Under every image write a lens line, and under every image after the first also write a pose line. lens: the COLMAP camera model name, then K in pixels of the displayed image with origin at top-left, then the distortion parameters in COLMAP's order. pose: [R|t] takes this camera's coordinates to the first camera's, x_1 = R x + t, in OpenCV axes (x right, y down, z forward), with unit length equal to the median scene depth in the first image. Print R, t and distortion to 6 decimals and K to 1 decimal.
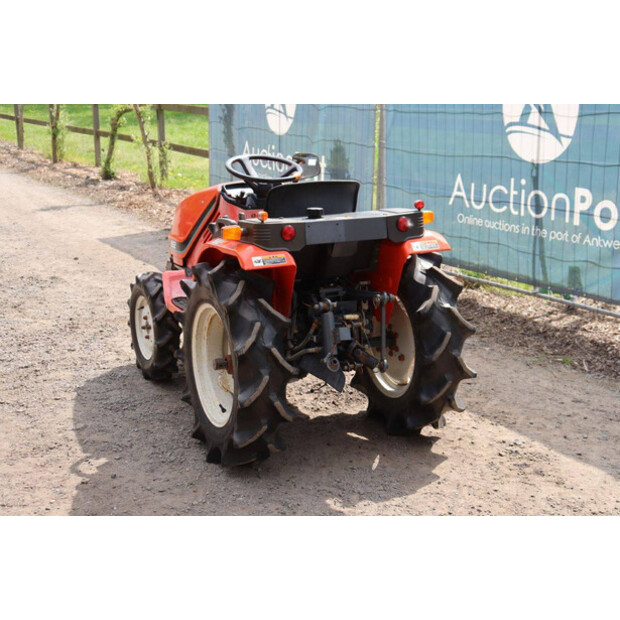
lens RADIAL K [[912.2, 0, 303.8], [0, 912.2, 310.7], [0, 0, 1]] dist [0.080689, 0.000000]
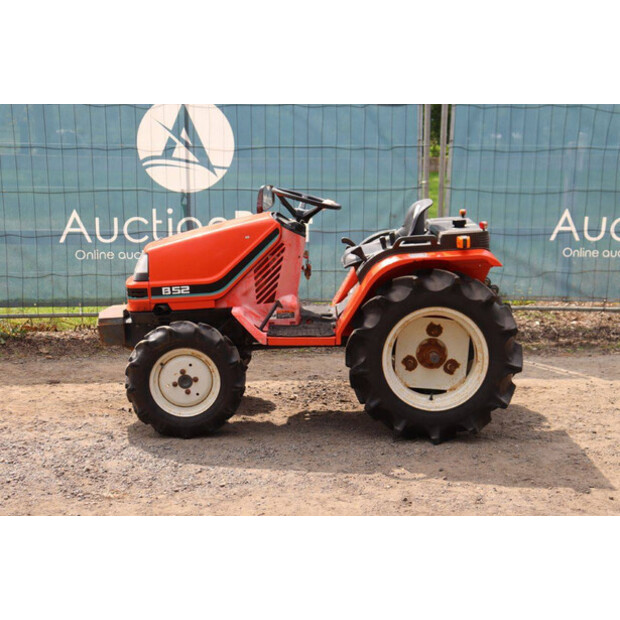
lens RADIAL K [[1084.7, 0, 312.1], [0, 1084.7, 308.4], [0, 0, 1]] dist [0.195077, 0.000000]
pose [[0.406707, -0.144570, 0.902047, -1.199156], [0.205804, 0.976517, 0.063715, -0.106154], [-0.890075, 0.159732, 0.426909, 0.454324]]
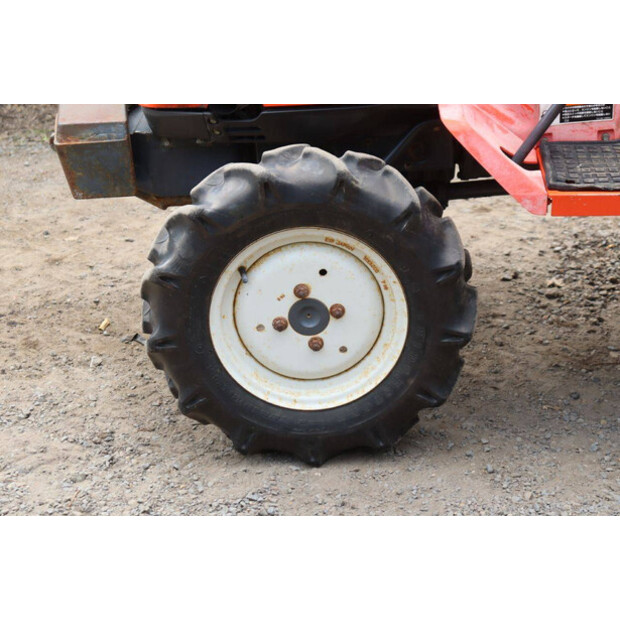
lens RADIAL K [[1445.9, 0, 310.7], [0, 1445.9, 310.8], [0, 0, 1]] dist [0.412989, 0.000000]
pose [[0.447145, -0.360847, 0.818444, -0.649844], [0.221279, 0.931198, 0.289666, -0.146111], [-0.866659, 0.051582, 0.496228, 0.820631]]
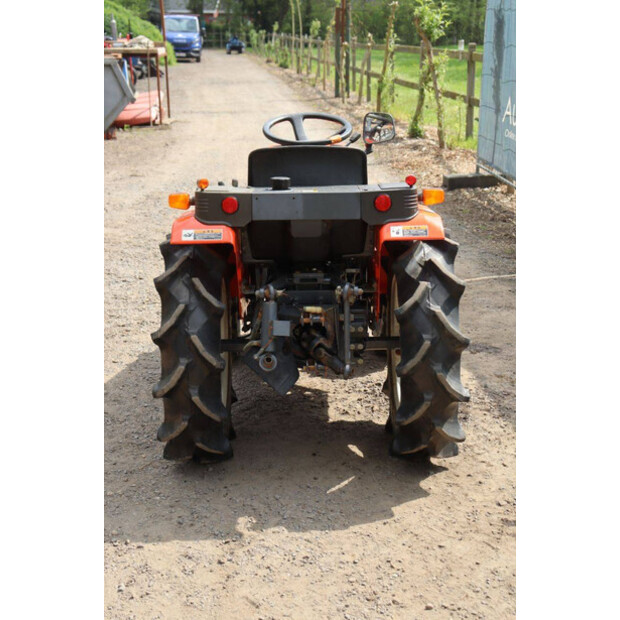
lens RADIAL K [[961.3, 0, 290.1], [0, 961.3, 319.2], [0, 0, 1]] dist [0.128093, 0.000000]
pose [[0.907237, 0.109926, -0.406002, 0.327335], [-0.092498, 0.993758, 0.062371, -0.031266], [0.410324, -0.019031, 0.911741, 0.150666]]
